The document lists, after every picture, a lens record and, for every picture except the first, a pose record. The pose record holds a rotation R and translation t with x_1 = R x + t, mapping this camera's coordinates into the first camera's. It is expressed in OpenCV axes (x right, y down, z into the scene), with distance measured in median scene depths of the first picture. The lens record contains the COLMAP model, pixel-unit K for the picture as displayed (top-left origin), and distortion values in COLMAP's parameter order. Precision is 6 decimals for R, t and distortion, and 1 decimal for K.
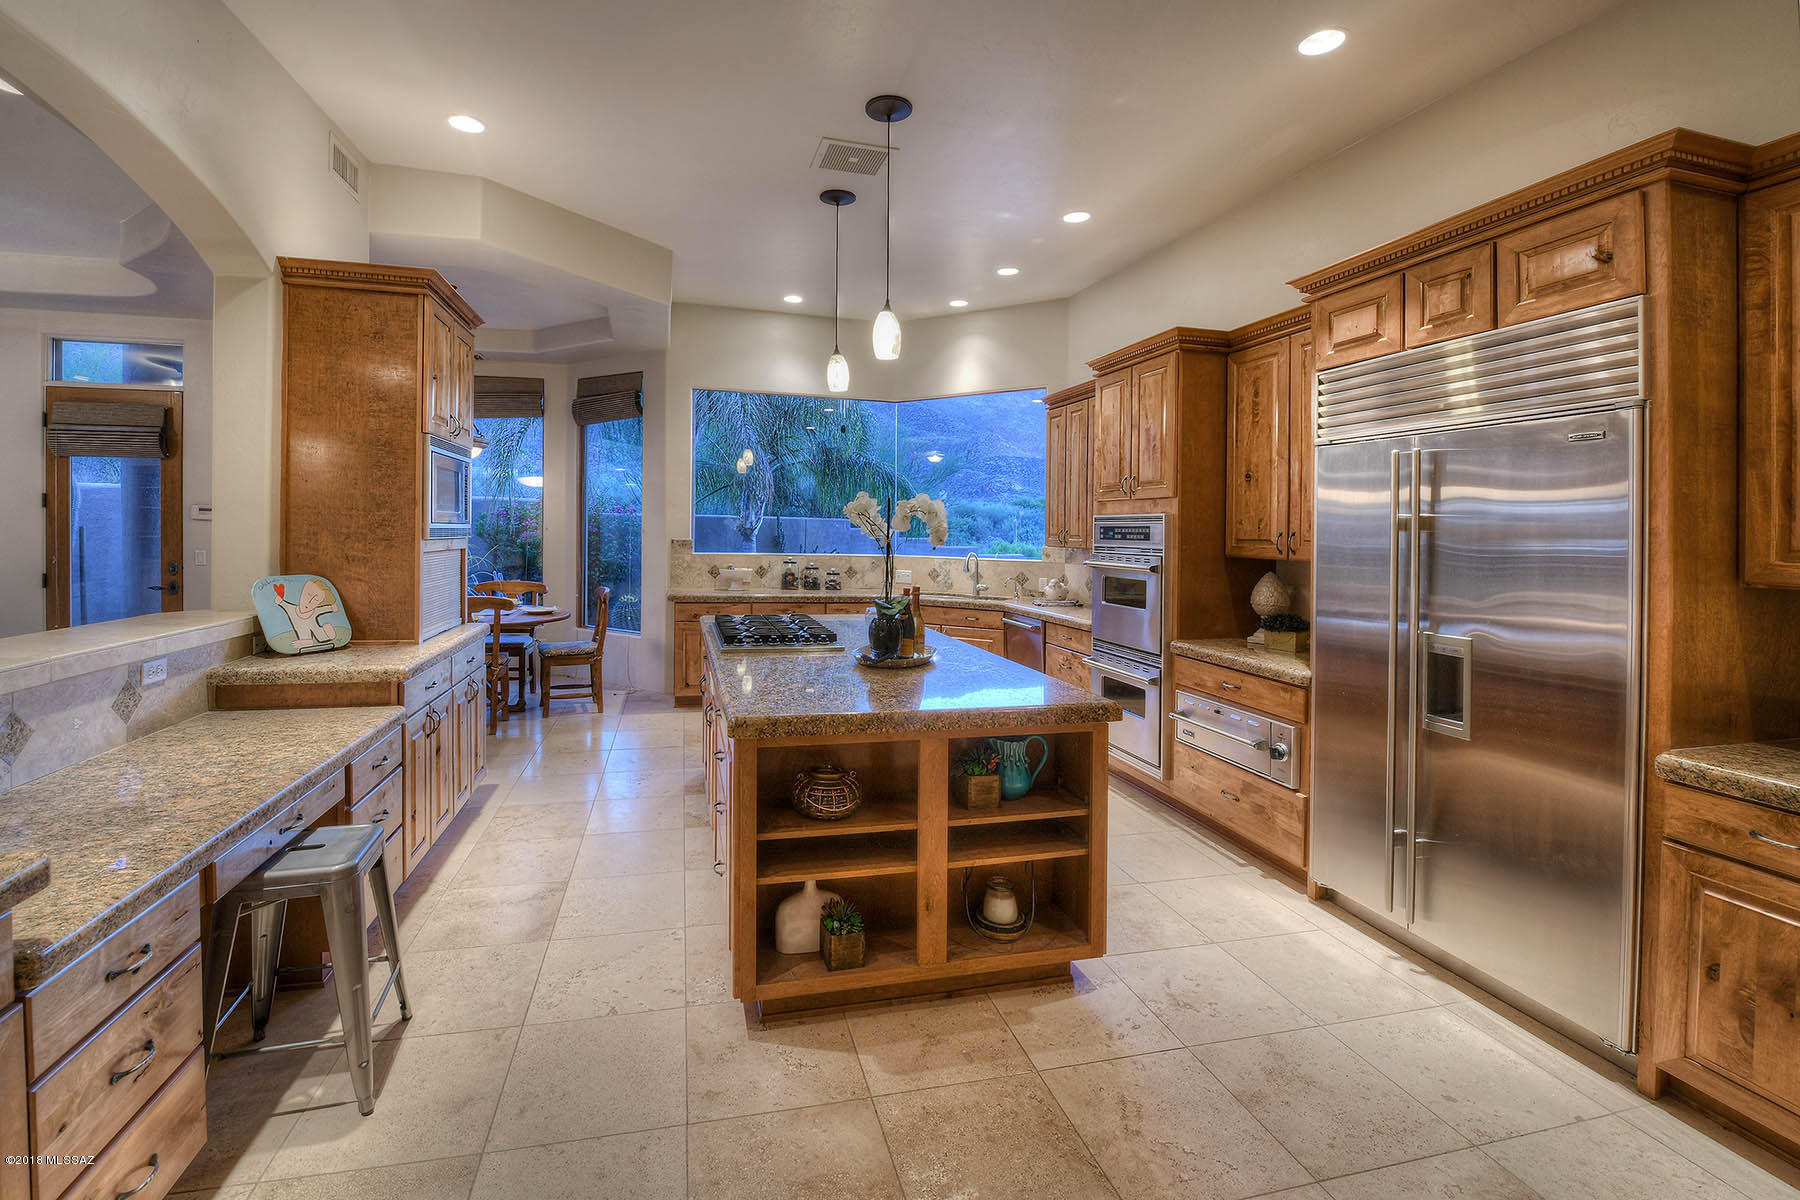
lens RADIAL K [[761.6, 0, 891.0], [0, 761.6, 538.8], [0, 0, 1]] dist [-0.024178, -0.000418]
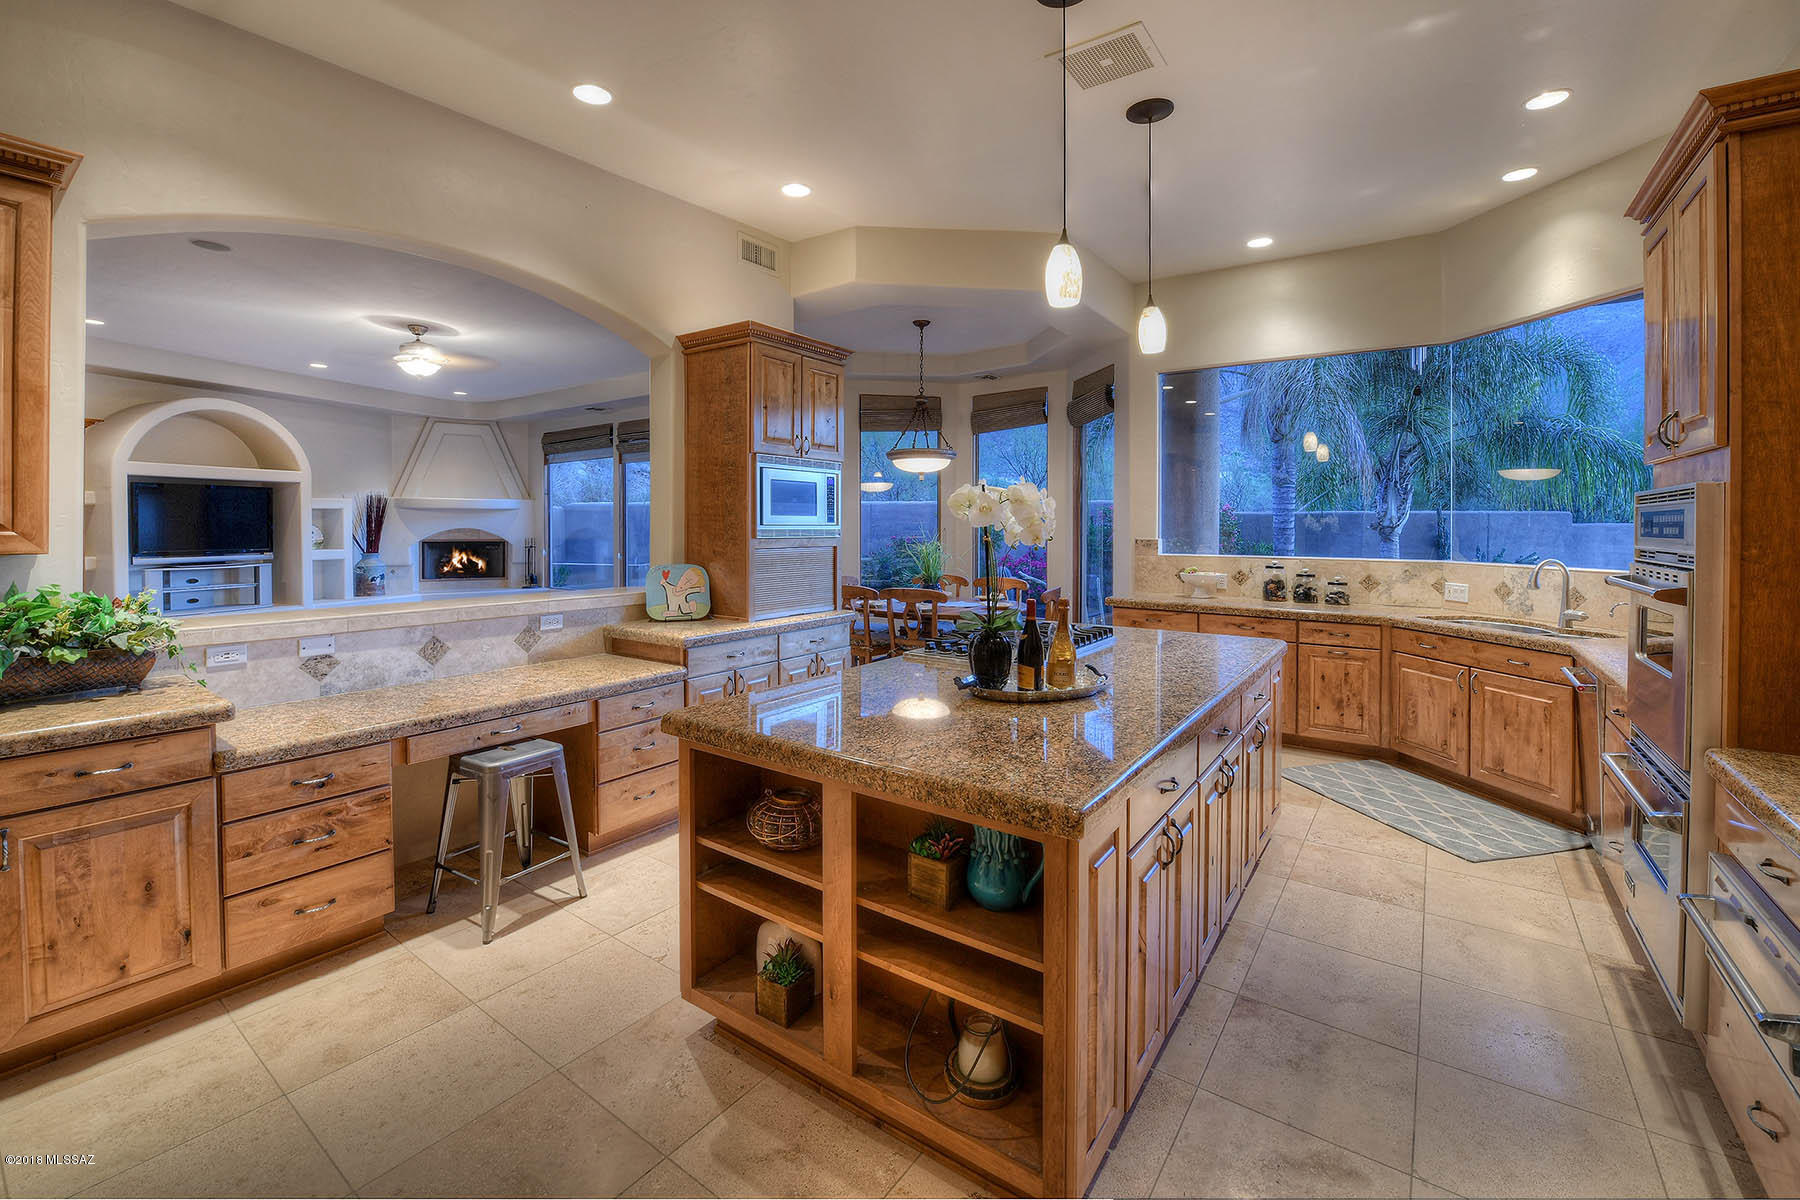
lens RADIAL K [[761.6, 0, 891.0], [0, 761.6, 538.8], [0, 0, 1]] dist [-0.024178, -0.000418]
pose [[0.637771, -0.001800, -0.770224, 0.512944], [0.000610, 0.999998, -0.001832, 0.004129], [0.770226, 0.000699, 0.637771, 0.391938]]
